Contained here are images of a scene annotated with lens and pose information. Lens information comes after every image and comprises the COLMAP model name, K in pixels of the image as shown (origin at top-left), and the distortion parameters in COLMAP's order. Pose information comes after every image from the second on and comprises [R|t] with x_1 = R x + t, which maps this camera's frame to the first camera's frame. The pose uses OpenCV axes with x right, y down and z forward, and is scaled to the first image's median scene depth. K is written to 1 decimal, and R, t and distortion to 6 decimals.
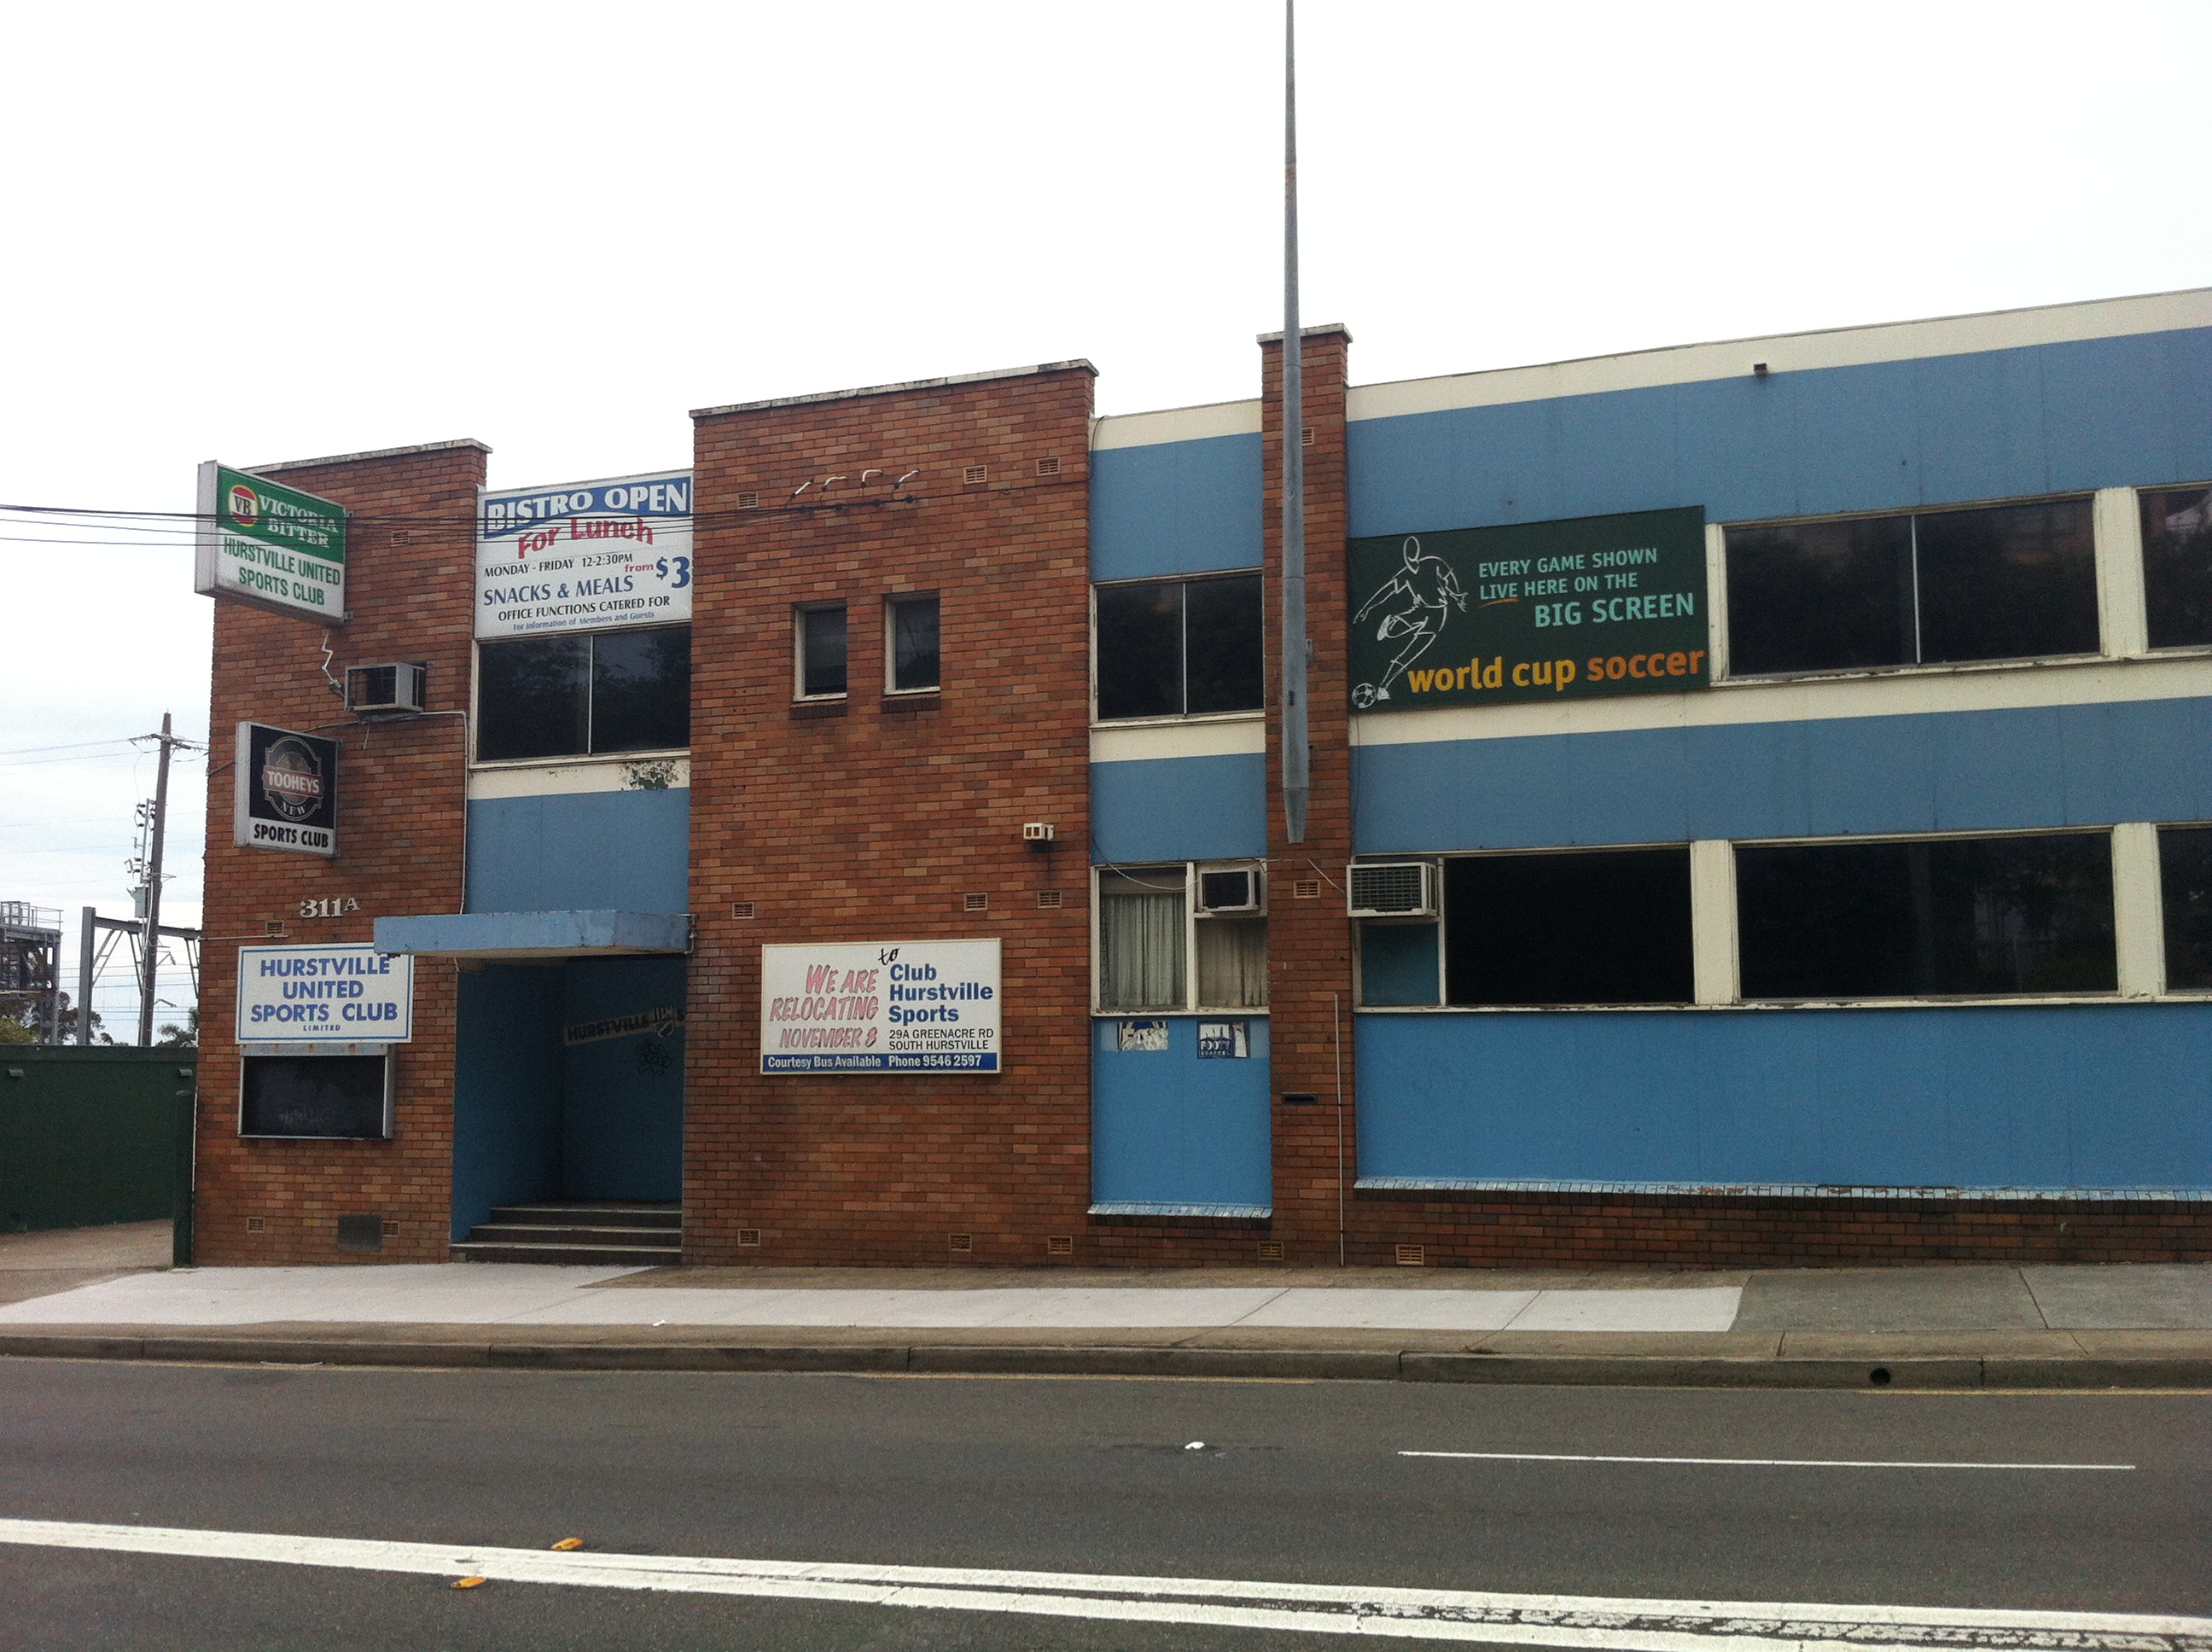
lens RADIAL K [[2032.8, 0, 1106.0], [0, 2032.8, 826.0], [0, 0, 1]] dist [0.105486, -0.294929]
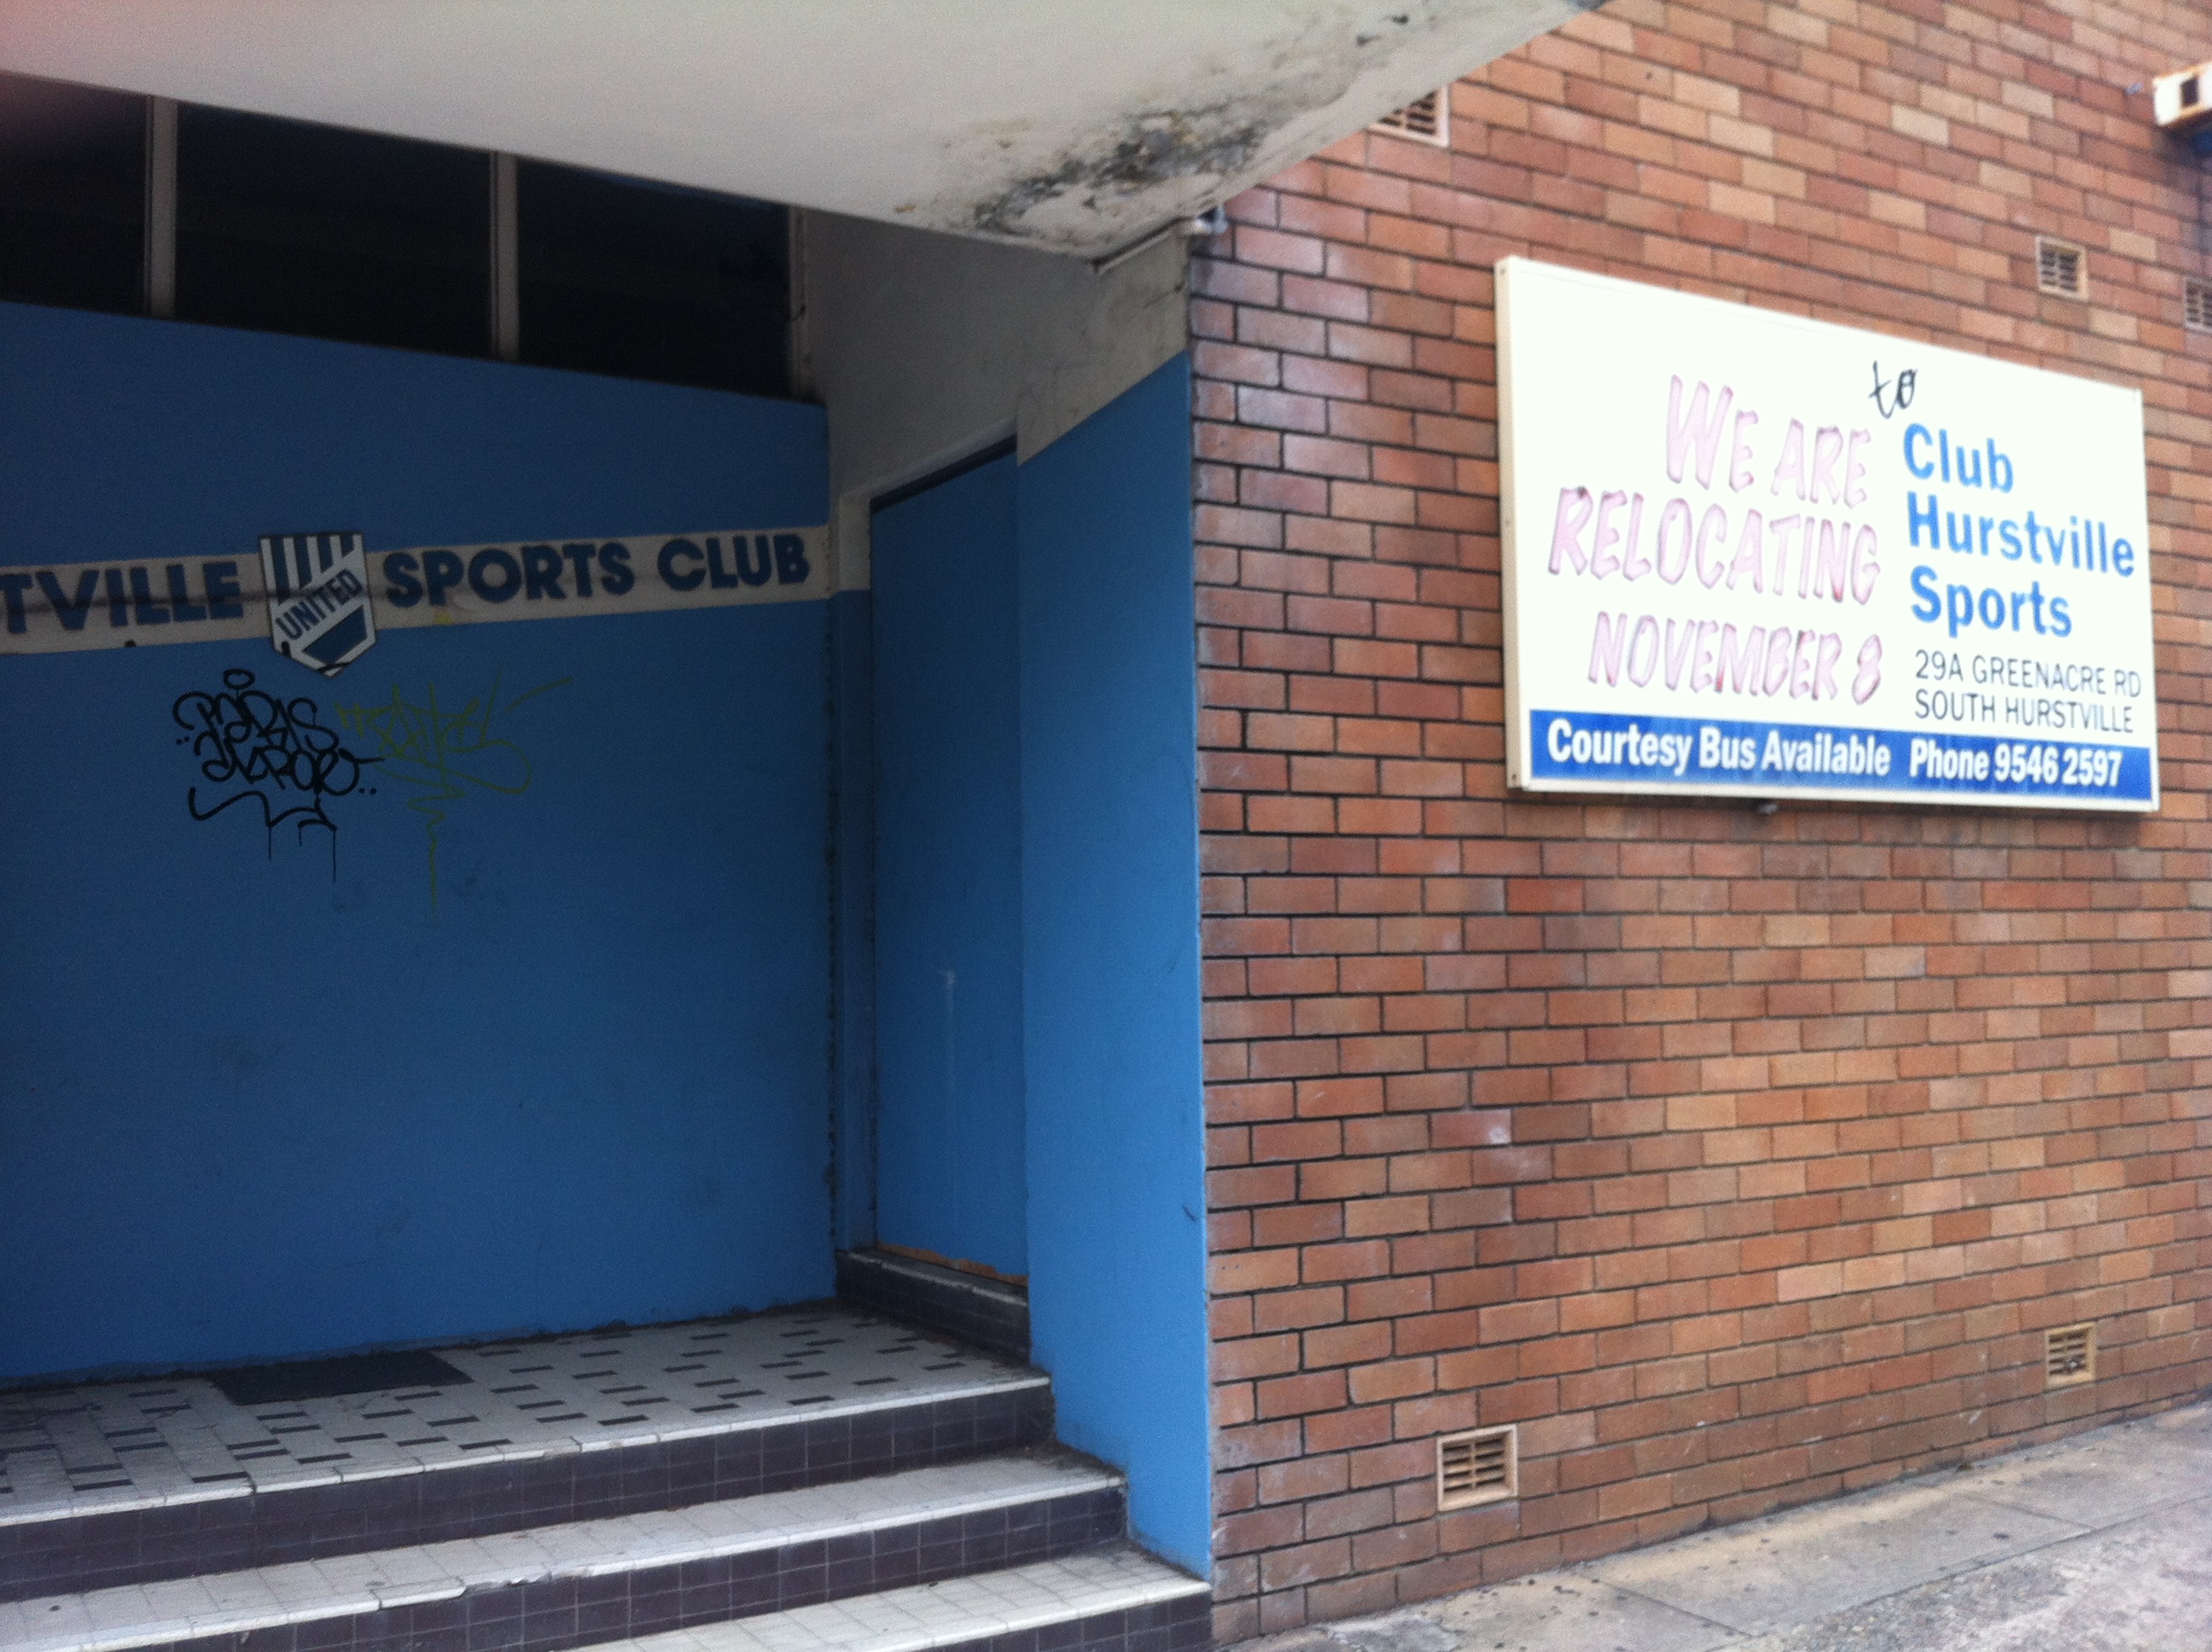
lens RADIAL K [[2032.8, 0, 1106.0], [0, 2032.8, 826.0], [0, 0, 1]] dist [0.105486, -0.294929]
pose [[0.645515, 0.038282, 0.762787, -0.390705], [-0.079178, 0.996716, 0.016983, 0.127640], [-0.759632, -0.071359, 0.646426, 0.892731]]
